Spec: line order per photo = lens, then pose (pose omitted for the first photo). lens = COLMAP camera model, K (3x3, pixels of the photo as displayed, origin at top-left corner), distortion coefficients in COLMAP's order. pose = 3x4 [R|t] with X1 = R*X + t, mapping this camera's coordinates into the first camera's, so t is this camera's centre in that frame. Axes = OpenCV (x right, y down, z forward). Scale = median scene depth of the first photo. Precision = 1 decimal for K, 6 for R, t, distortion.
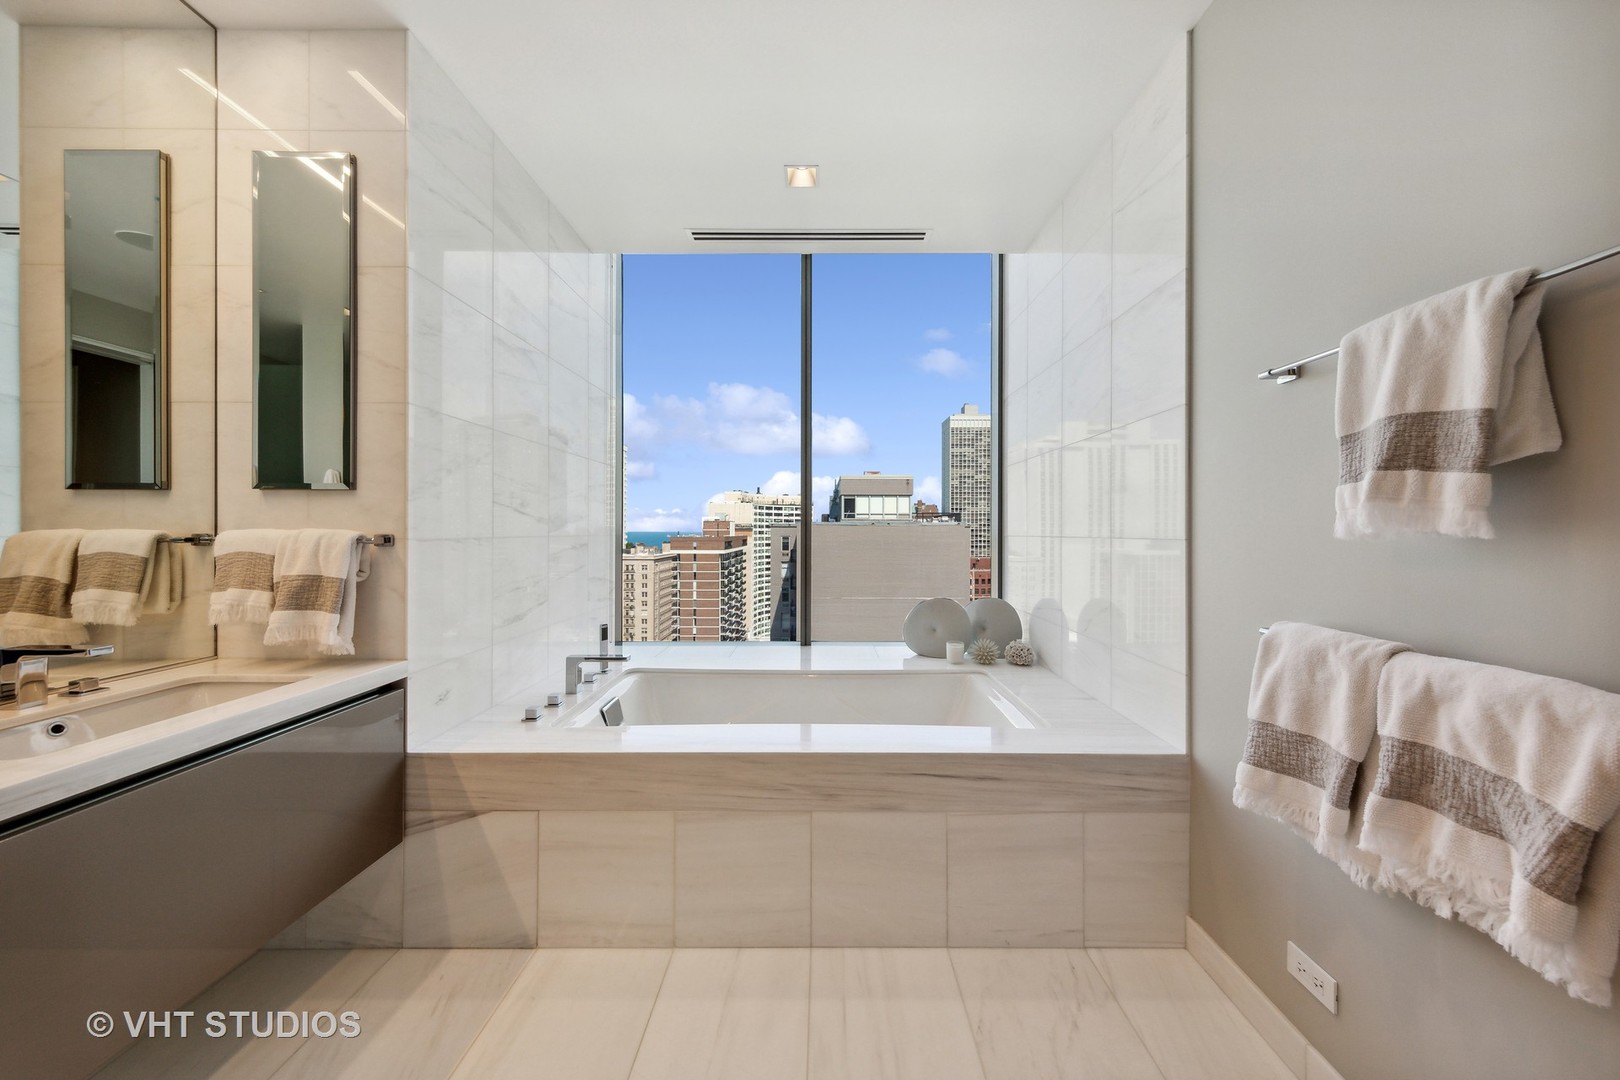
lens RADIAL K [[526.7, 0, 816.6], [0, 526.7, 531.8], [0, 0, 1]] dist [0.000211, 0.000082]
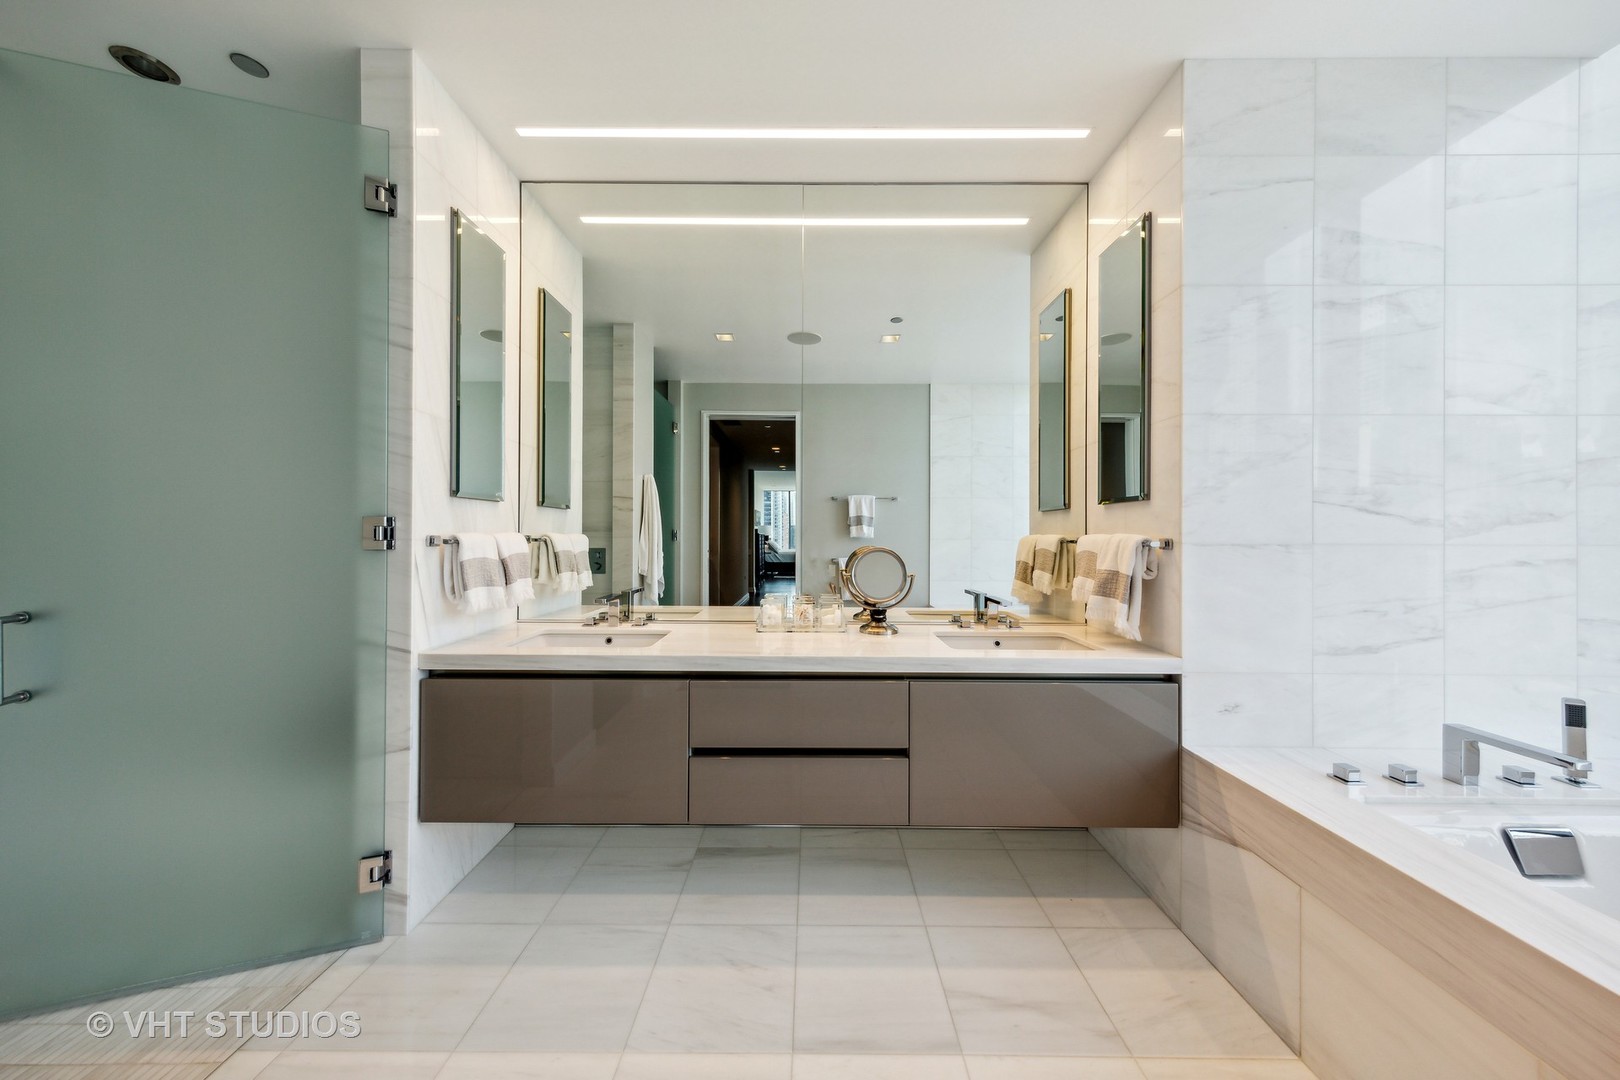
lens RADIAL K [[512.0, 0, 809.8], [0, 512.0, 534.7], [0, 0, 1]] dist [0.000163, 0.000010]
pose [[0.003290, -0.002187, -0.999992, 0.245110], [-0.006351, 0.999977, -0.002208, 0.003652], [0.999974, 0.006359, 0.003276, 0.250922]]
